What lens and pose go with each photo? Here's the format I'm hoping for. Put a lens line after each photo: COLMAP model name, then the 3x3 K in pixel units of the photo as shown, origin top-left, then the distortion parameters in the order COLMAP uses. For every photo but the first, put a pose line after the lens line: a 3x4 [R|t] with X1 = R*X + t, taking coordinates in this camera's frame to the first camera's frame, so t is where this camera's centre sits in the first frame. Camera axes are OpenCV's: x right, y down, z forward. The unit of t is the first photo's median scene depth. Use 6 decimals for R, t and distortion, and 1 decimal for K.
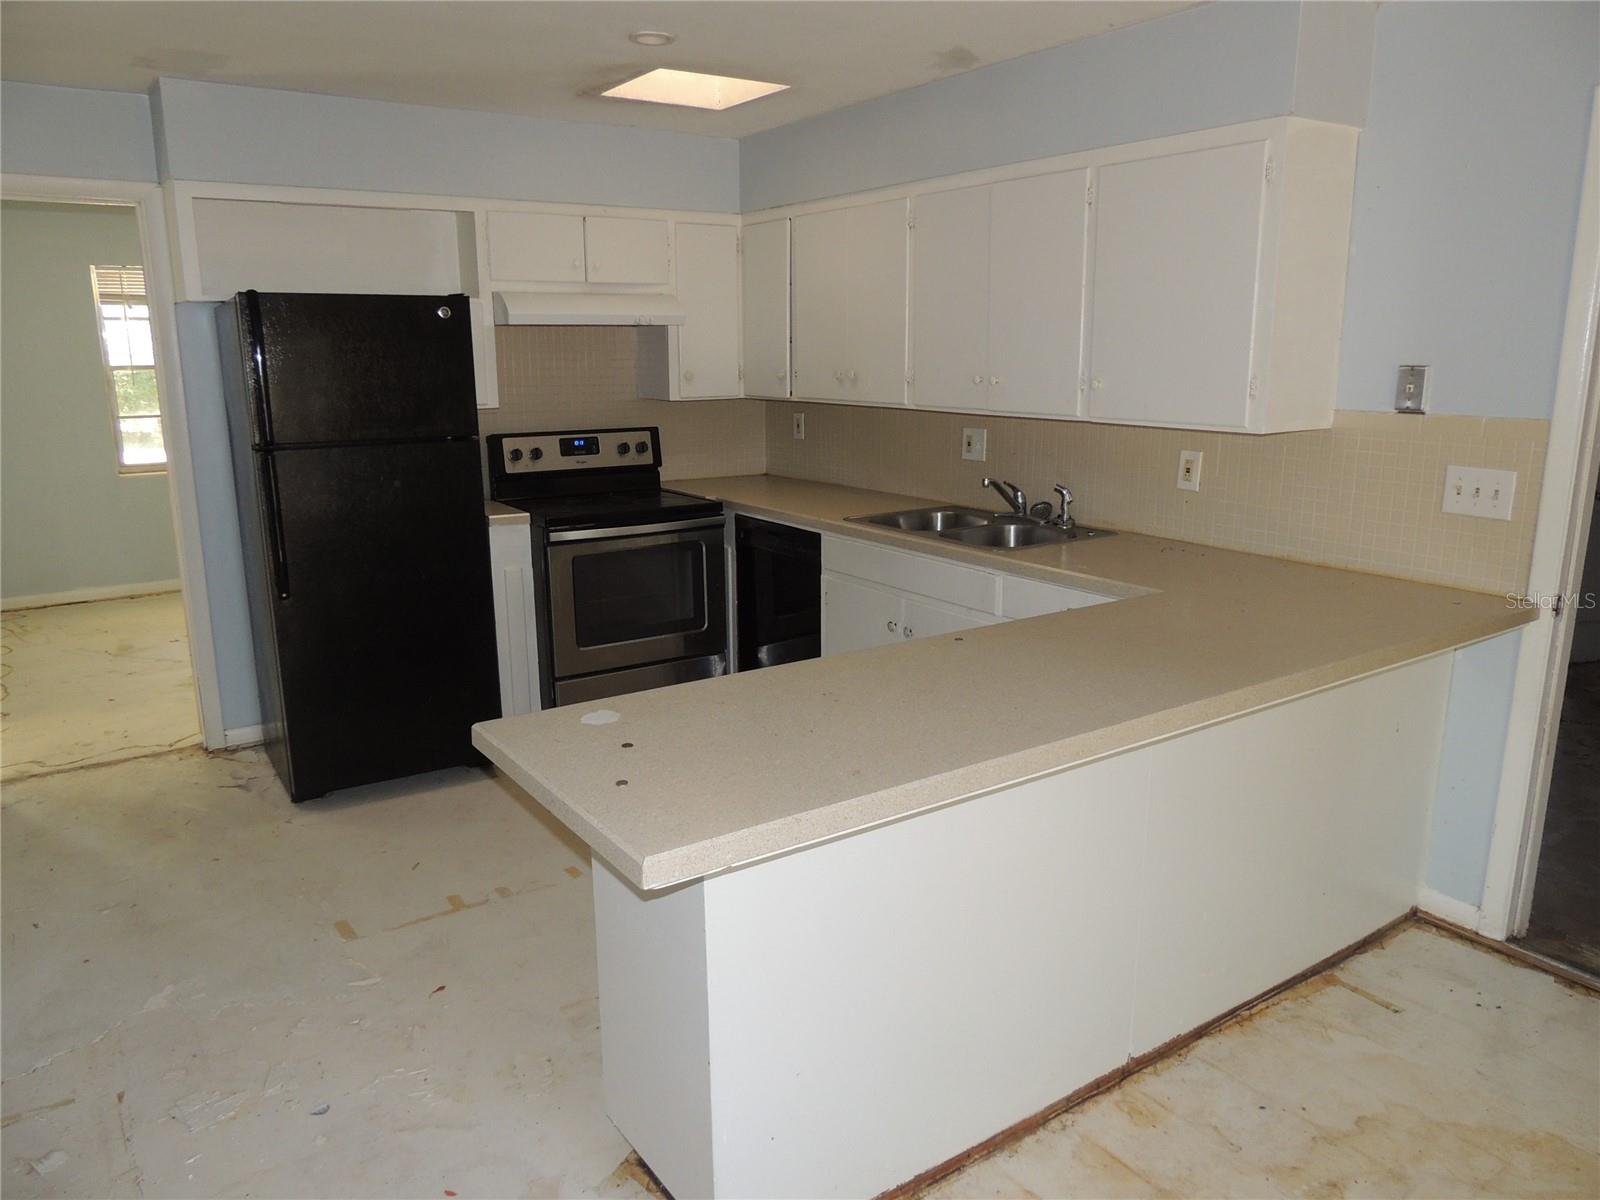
lens RADIAL K [[1138.9, 0, 798.7], [0, 1138.9, 604.3], [0, 0, 1]] dist [-0.016621, -0.002448]
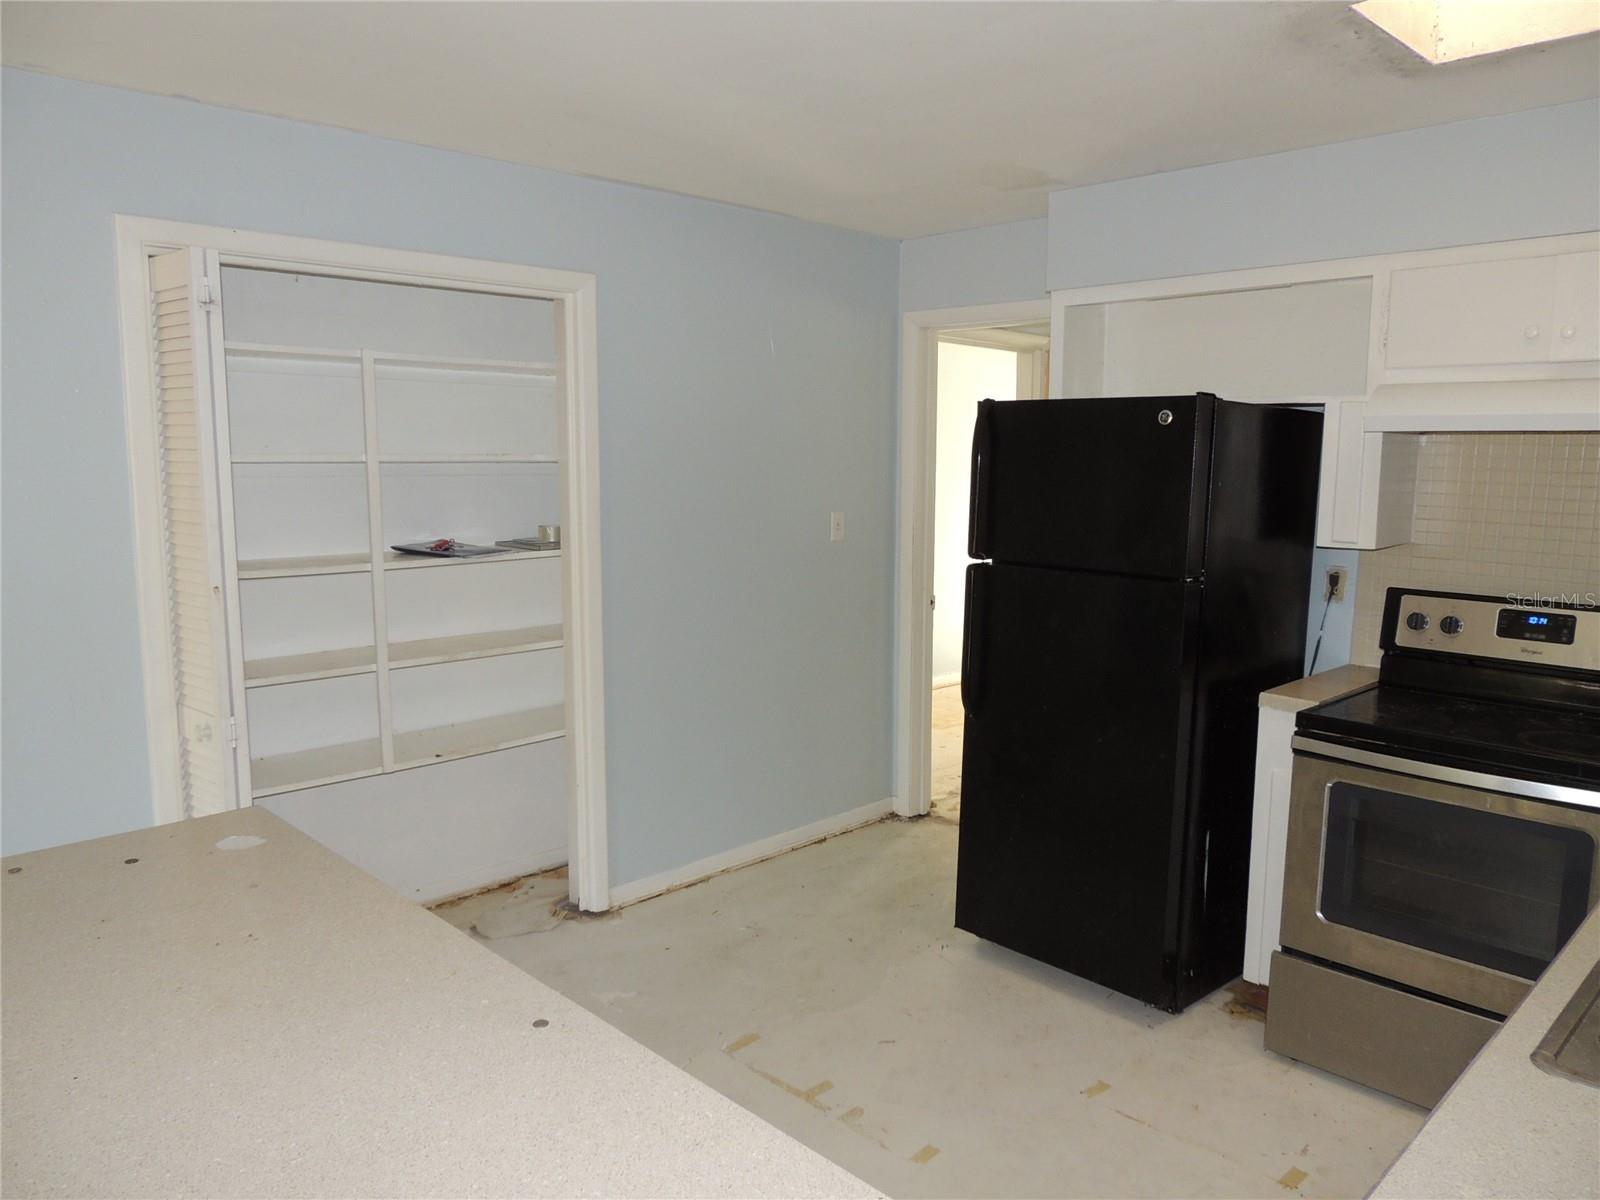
lens RADIAL K [[1138.9, 0, 800.1], [0, 1138.9, 597.1], [0, 0, 1]] dist [-0.016621, -0.002448]
pose [[0.172823, 0.134350, -0.975747, 0.369782], [-0.227215, 0.969372, 0.093228, -0.135565], [0.958387, 0.205593, 0.198056, 0.558055]]
